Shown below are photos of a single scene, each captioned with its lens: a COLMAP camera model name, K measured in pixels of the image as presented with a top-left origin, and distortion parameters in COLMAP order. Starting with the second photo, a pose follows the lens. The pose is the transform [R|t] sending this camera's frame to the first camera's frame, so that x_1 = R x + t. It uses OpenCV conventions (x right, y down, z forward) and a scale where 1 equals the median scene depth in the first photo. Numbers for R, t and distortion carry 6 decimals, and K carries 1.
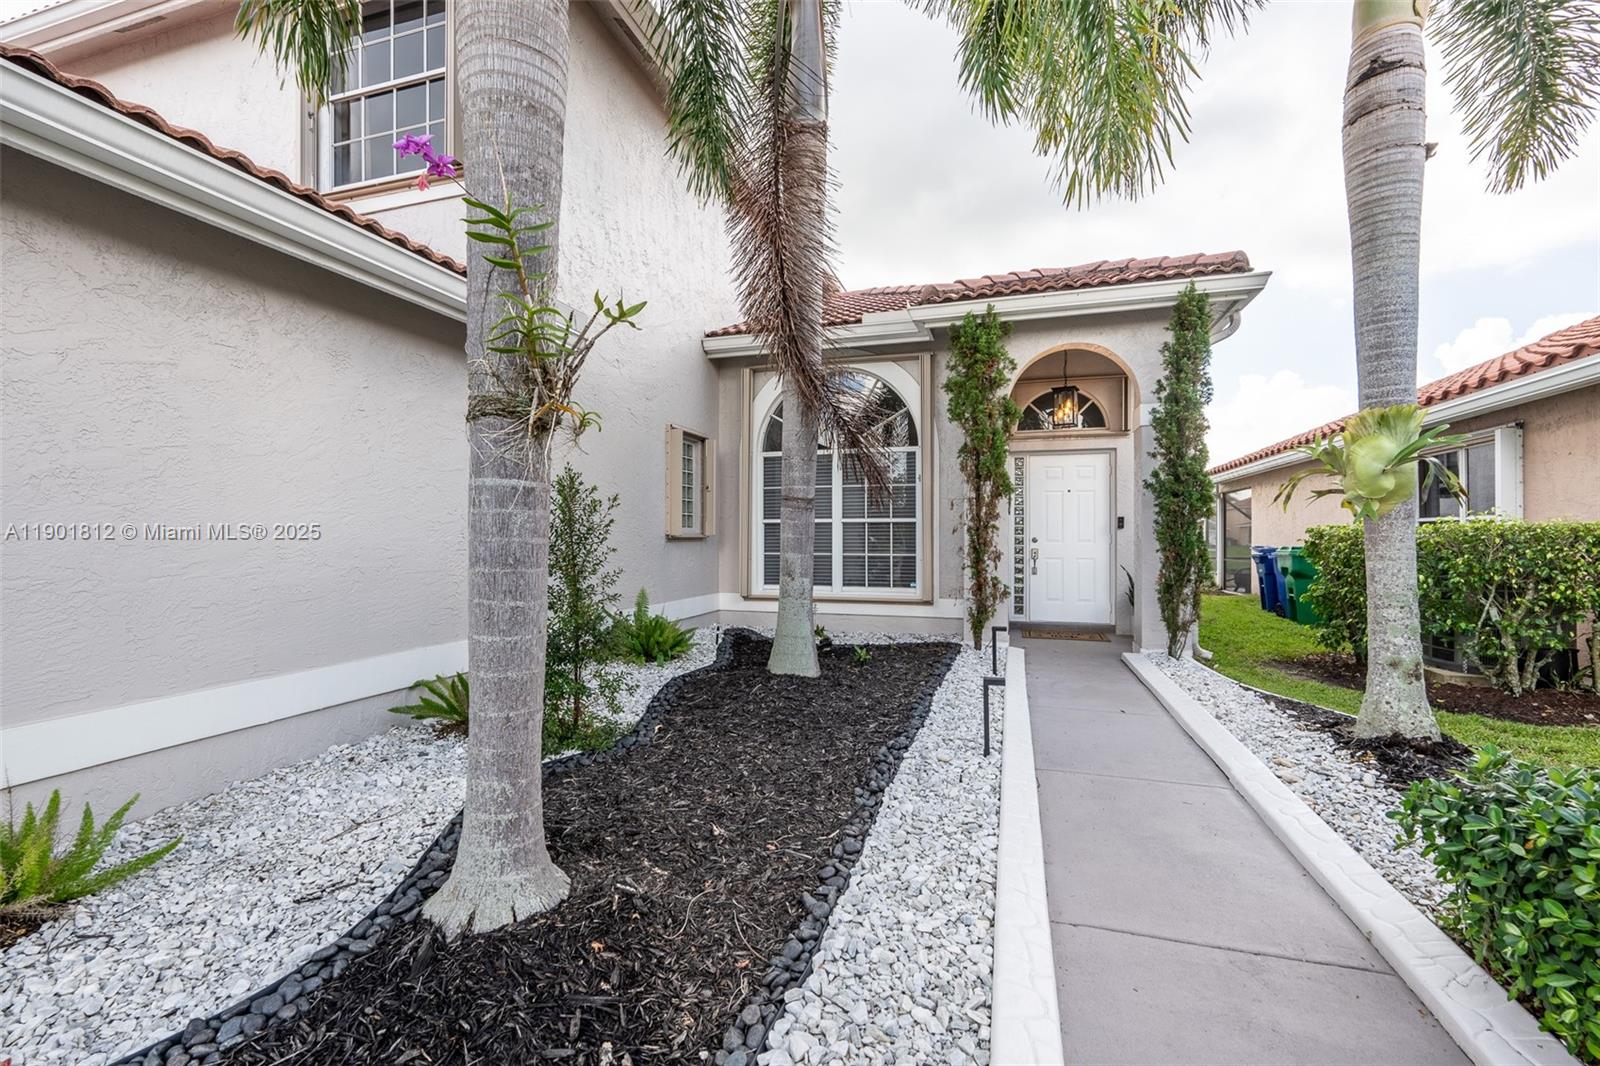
lens RADIAL K [[697.6, 0, 804.3], [0, 697.6, 535.4], [0, 0, 1]] dist [-0.008683, 0.000257]
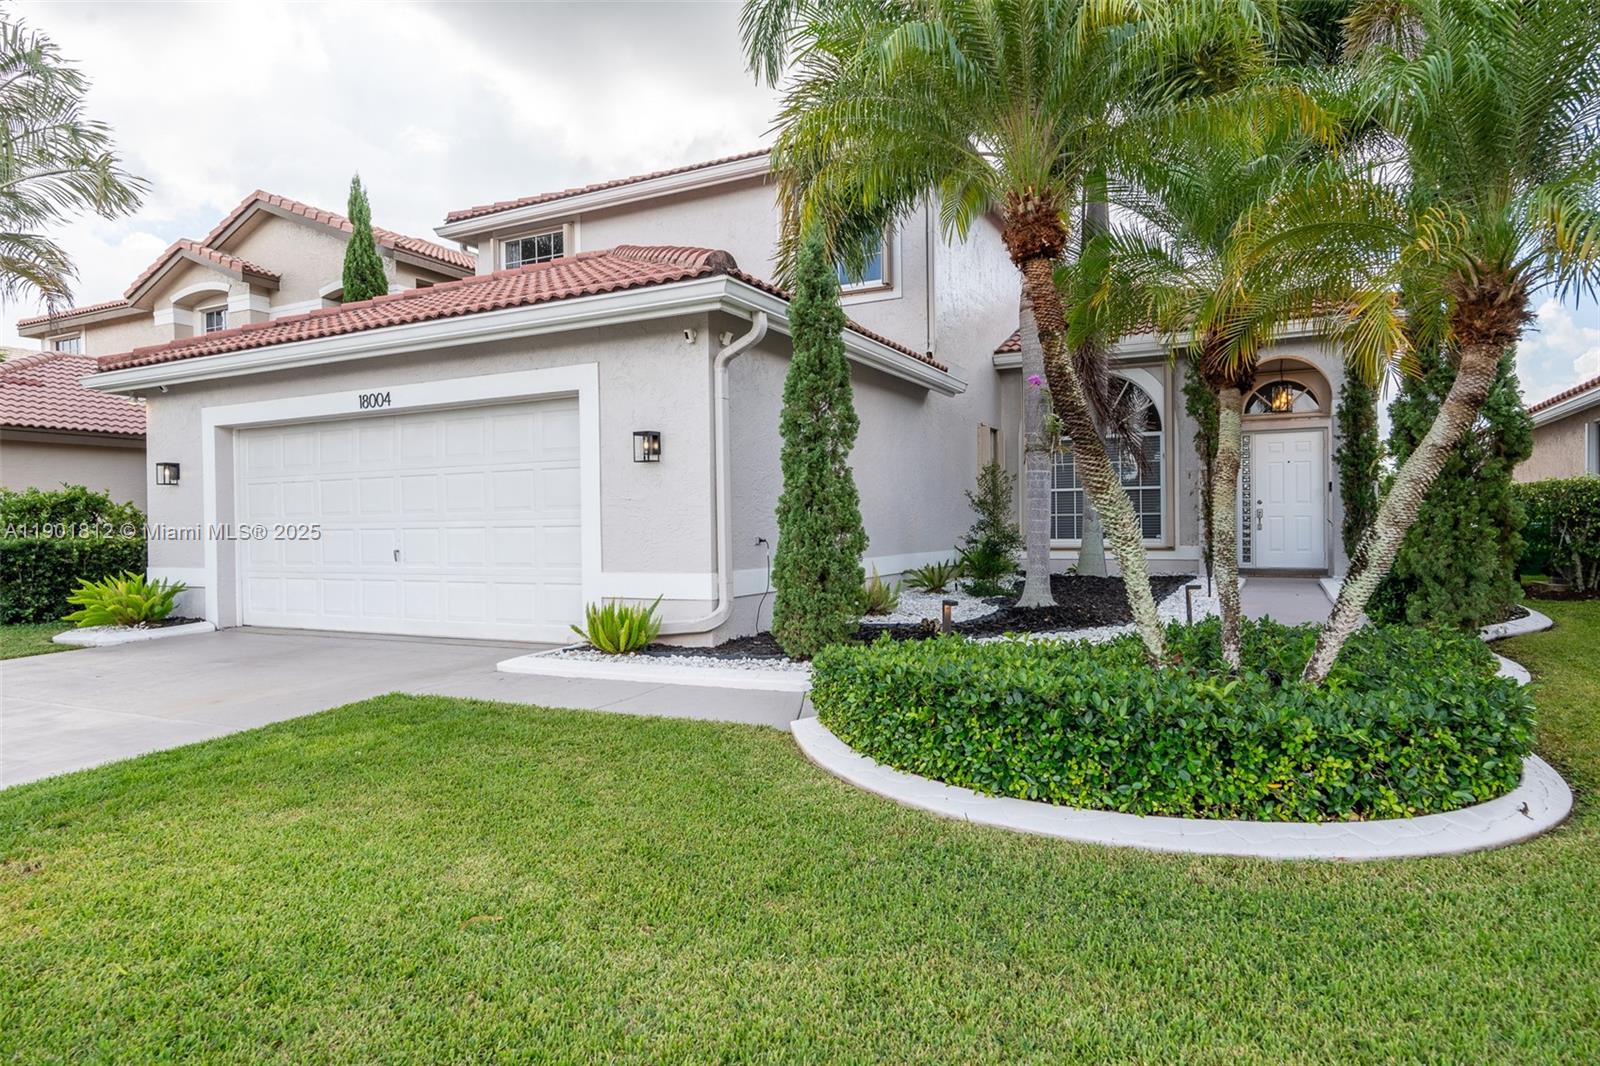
lens RADIAL K [[951.3, 0, 801.0], [0, 951.3, 533.1], [0, 0, 1]] dist [0.004107, -0.001518]
pose [[0.985207, -0.011454, -0.170983, -0.235234], [0.013657, 0.999838, 0.011714, 0.040034], [0.170821, -0.013876, 0.985204, -1.036809]]
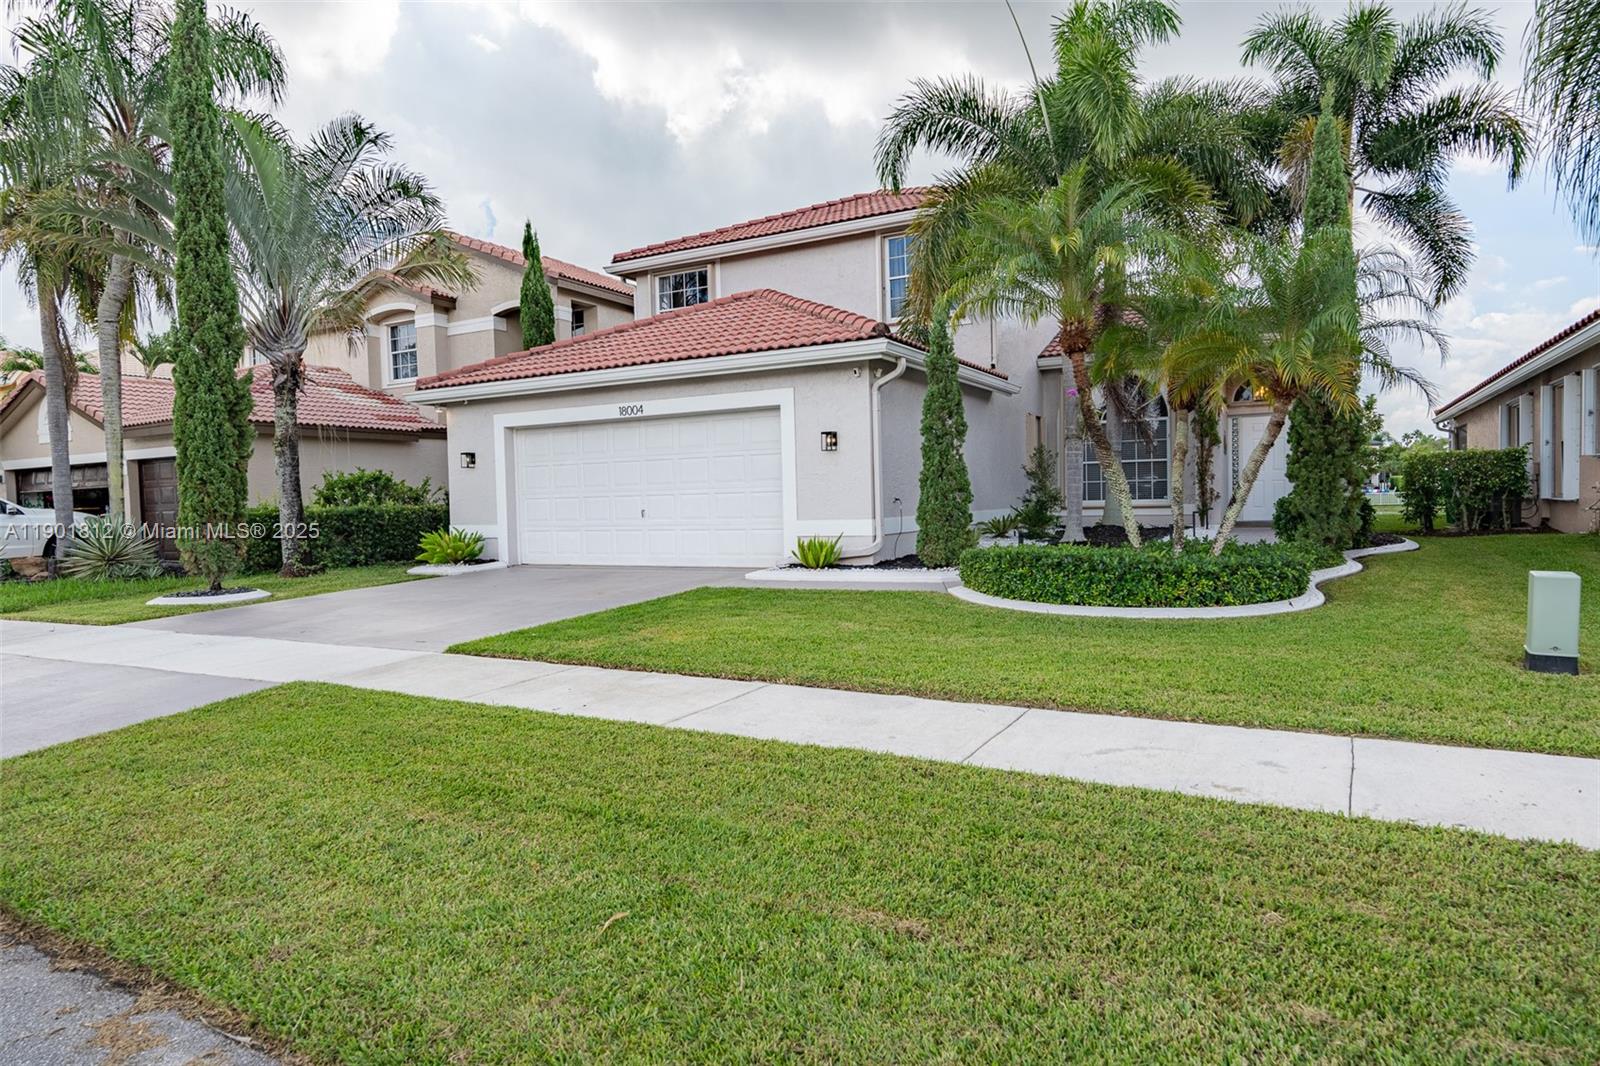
lens RADIAL K [[951.3, 0, 804.6], [0, 951.3, 532.8], [0, 0, 1]] dist [0.004107, -0.001518]
pose [[0.980192, -0.017070, -0.197310, -0.297146], [0.025379, 0.998891, 0.039663, 0.049471], [0.196415, -0.043885, 0.979538, -1.722019]]
